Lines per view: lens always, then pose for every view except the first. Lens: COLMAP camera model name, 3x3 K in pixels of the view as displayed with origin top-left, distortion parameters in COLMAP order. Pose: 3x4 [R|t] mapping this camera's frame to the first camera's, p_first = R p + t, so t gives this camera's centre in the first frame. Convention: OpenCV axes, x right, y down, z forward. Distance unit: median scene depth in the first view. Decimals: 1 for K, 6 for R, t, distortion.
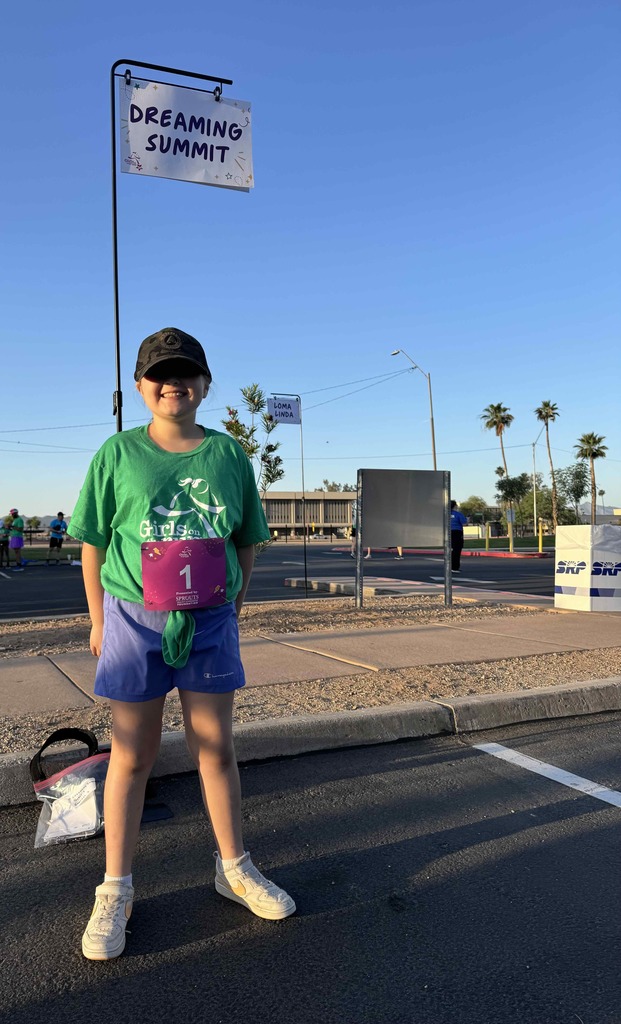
lens RADIAL K [[721.1, 0, 243.6], [0, 721.1, 516.3], [0, 0, 1]] dist [0.031760, -0.030737]
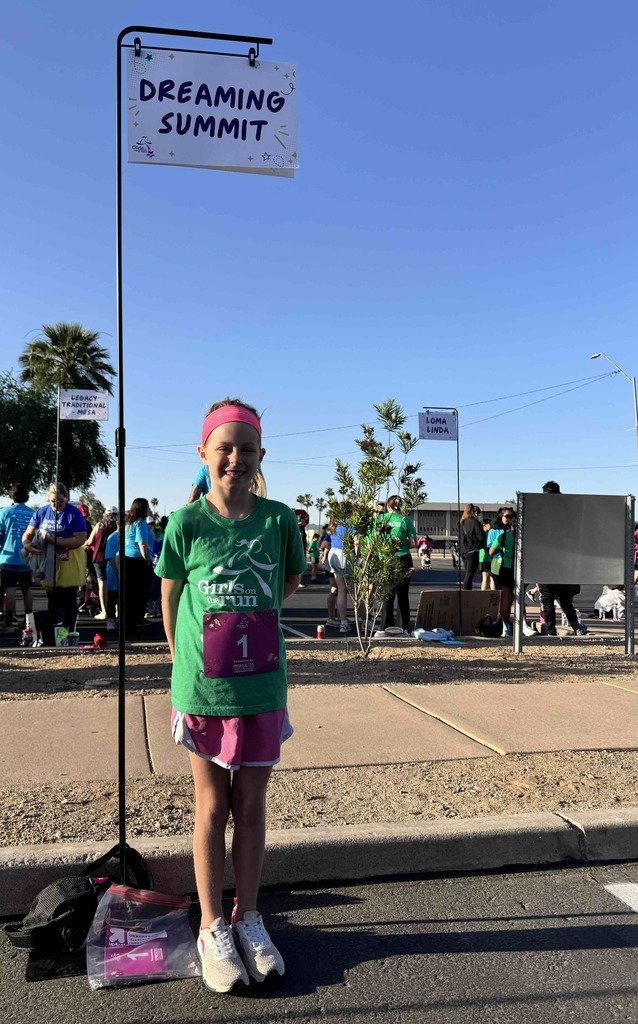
lens RADIAL K [[732.9, 0, 277.1], [0, 732.9, 511.2], [0, 0, 1]] dist [0.007540, -0.015223]
pose [[0.978502, 0.015059, -0.205688, 0.164970], [-0.019189, 0.999652, -0.018097, -0.063886], [0.205343, 0.021655, 0.978450, 0.219972]]
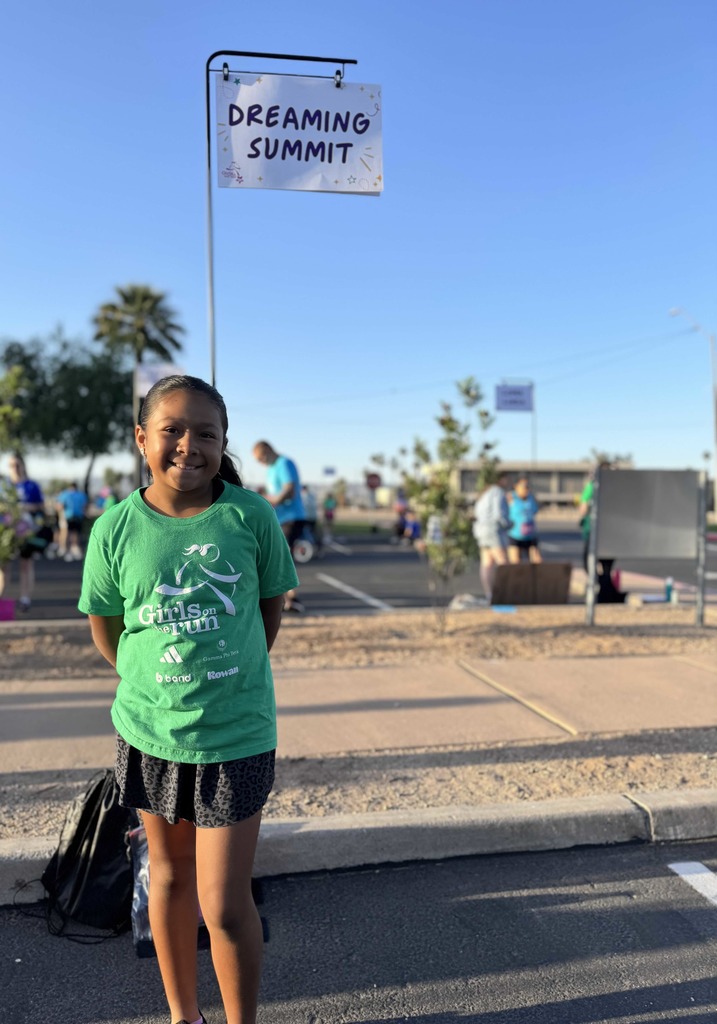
lens RADIAL K [[737.0, 0, 348.0], [0, 737.0, 513.2], [0, 0, 1]] dist [0.005764, -0.003900]
pose [[0.977750, 0.024130, -0.208382, 0.158912], [-0.015381, 0.998935, 0.043503, -0.129315], [0.209210, -0.039330, 0.977080, 0.171217]]
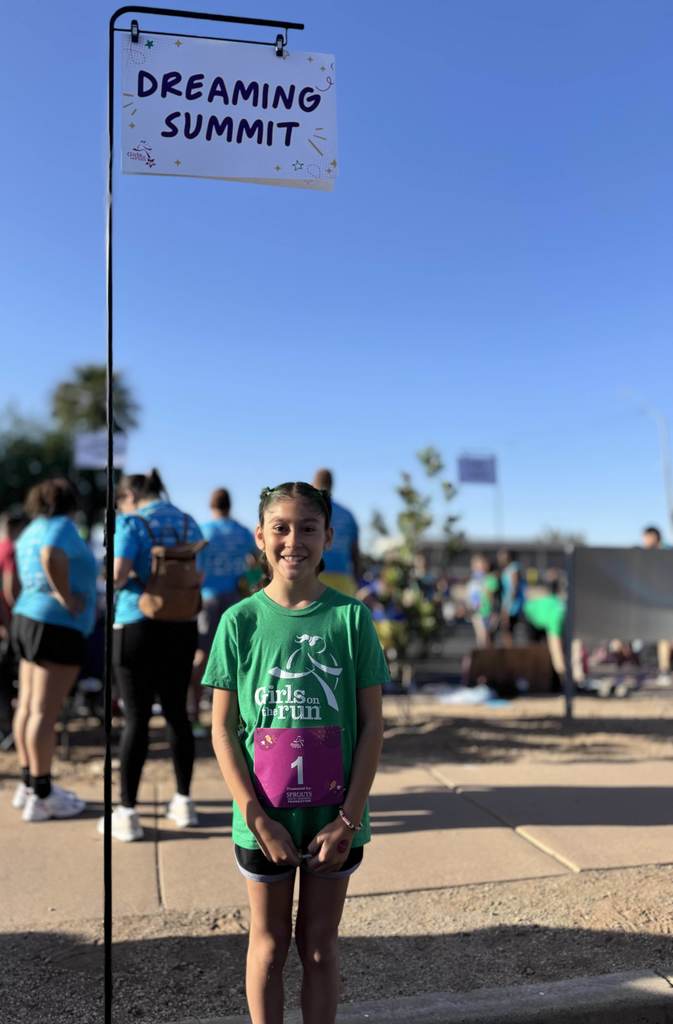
lens RADIAL K [[730.2, 0, 304.0], [0, 730.2, 508.7], [0, 0, 1]] dist [-0.033946, 0.022315]
pose [[0.978437, 0.001652, -0.206537, 0.116634], [-0.015686, 0.997675, -0.066328, -0.130919], [0.205947, 0.068137, 0.976188, 0.407734]]
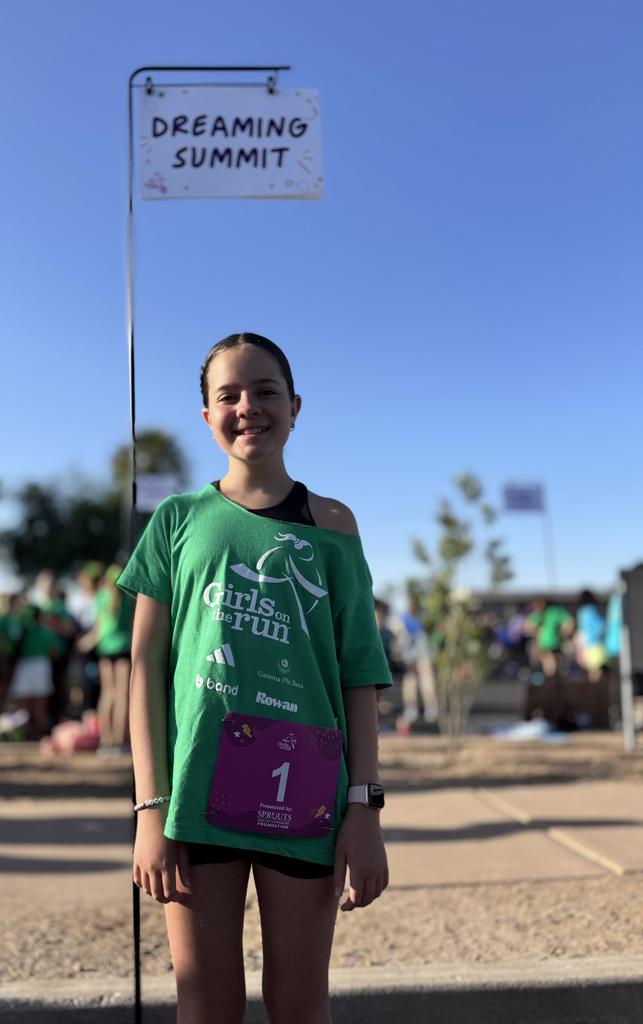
lens RADIAL K [[740.2, 0, 275.1], [0, 740.2, 510.2], [0, 0, 1]] dist [-0.025810, 0.010875]
pose [[0.946586, -0.051149, -0.318369, 0.186691], [0.005079, 0.989582, -0.143884, -0.037373], [0.322412, 0.134581, 0.936984, 0.347161]]
